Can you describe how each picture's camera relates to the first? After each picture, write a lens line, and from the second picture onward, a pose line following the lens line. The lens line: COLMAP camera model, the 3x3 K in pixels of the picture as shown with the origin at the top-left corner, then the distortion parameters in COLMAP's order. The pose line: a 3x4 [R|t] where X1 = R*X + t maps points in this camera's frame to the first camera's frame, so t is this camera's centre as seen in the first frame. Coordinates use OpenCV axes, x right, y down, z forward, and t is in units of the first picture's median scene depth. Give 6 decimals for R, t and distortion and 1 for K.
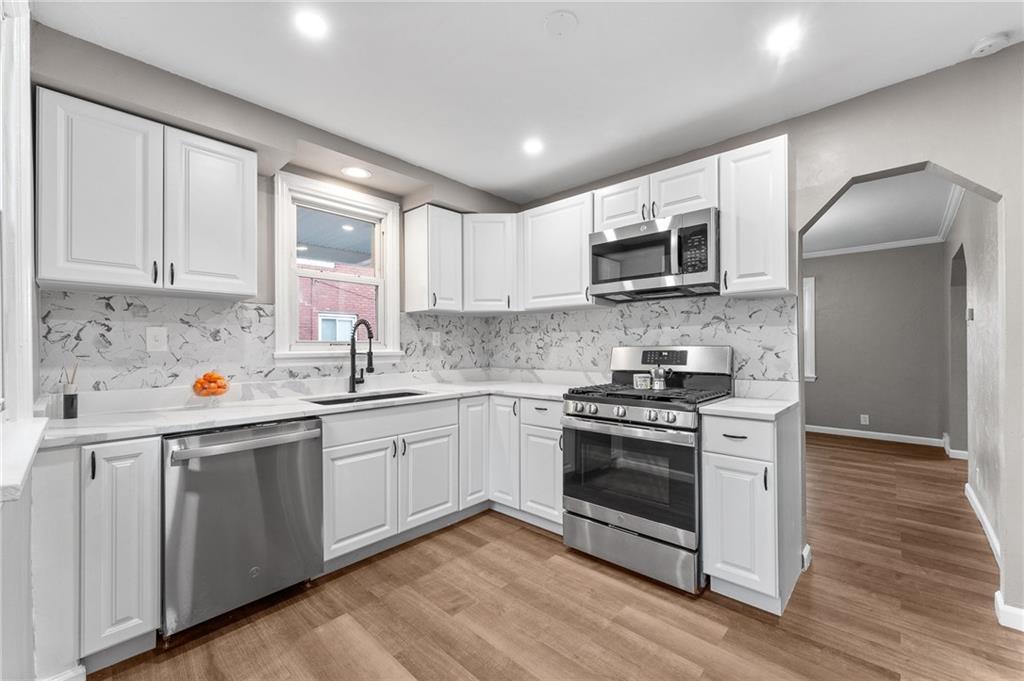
lens RADIAL K [[410.2, 0, 512.3], [0, 410.2, 344.4], [0, 0, 1]] dist [-0.012105, 0.000064]
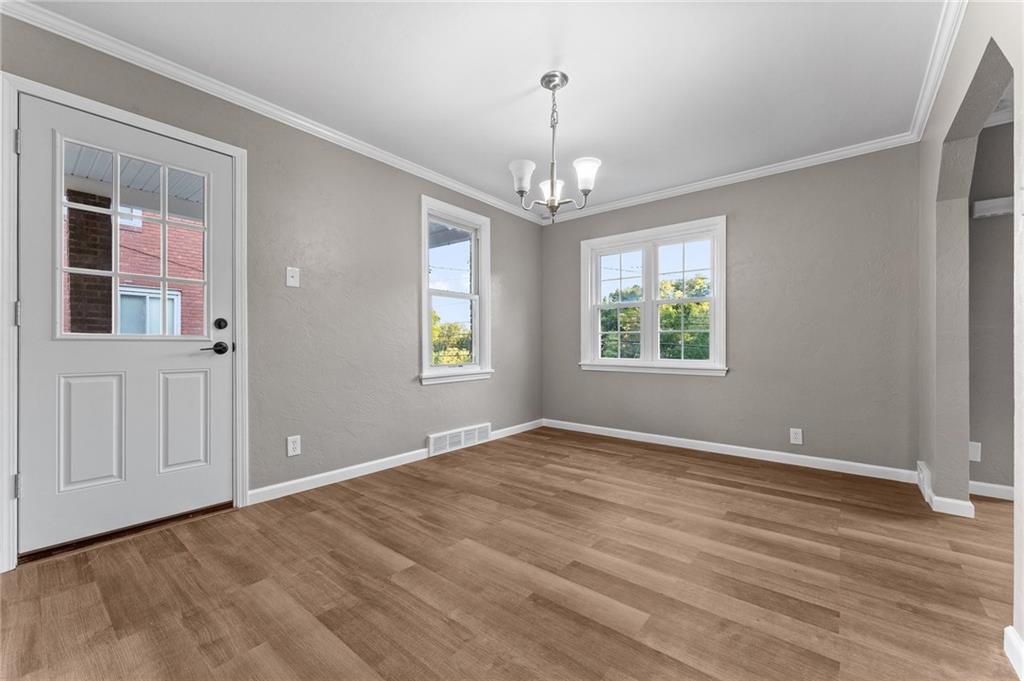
lens RADIAL K [[410.2, 0, 511.2], [0, 410.2, 343.6], [0, 0, 1]] dist [-0.012105, 0.000064]
pose [[0.997539, 0.005462, 0.069907, 0.468253], [-0.005480, 0.999985, 0.000070, 0.054658], [-0.069906, -0.000453, 0.997553, 0.491535]]
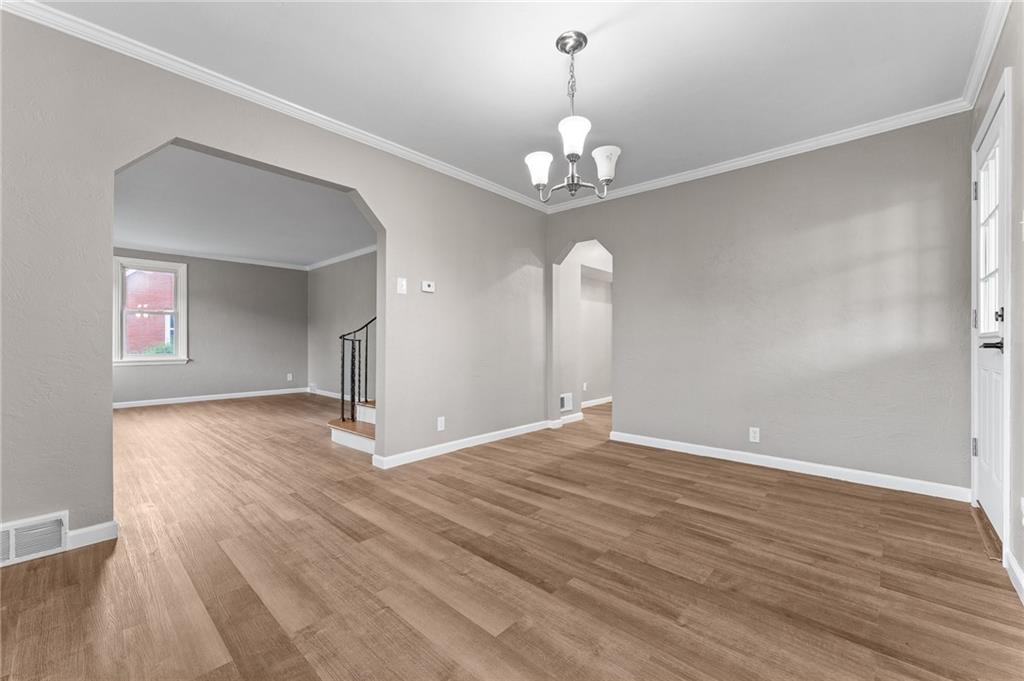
lens RADIAL K [[410.2, 0, 509.1], [0, 410.2, 345.2], [0, 0, 1]] dist [-0.012105, 0.000064]
pose [[-0.999978, 0.003425, -0.005662, 0.639044], [0.003431, 0.999994, -0.001034, 0.061213], [0.005658, -0.001053, -0.999983, 1.504666]]
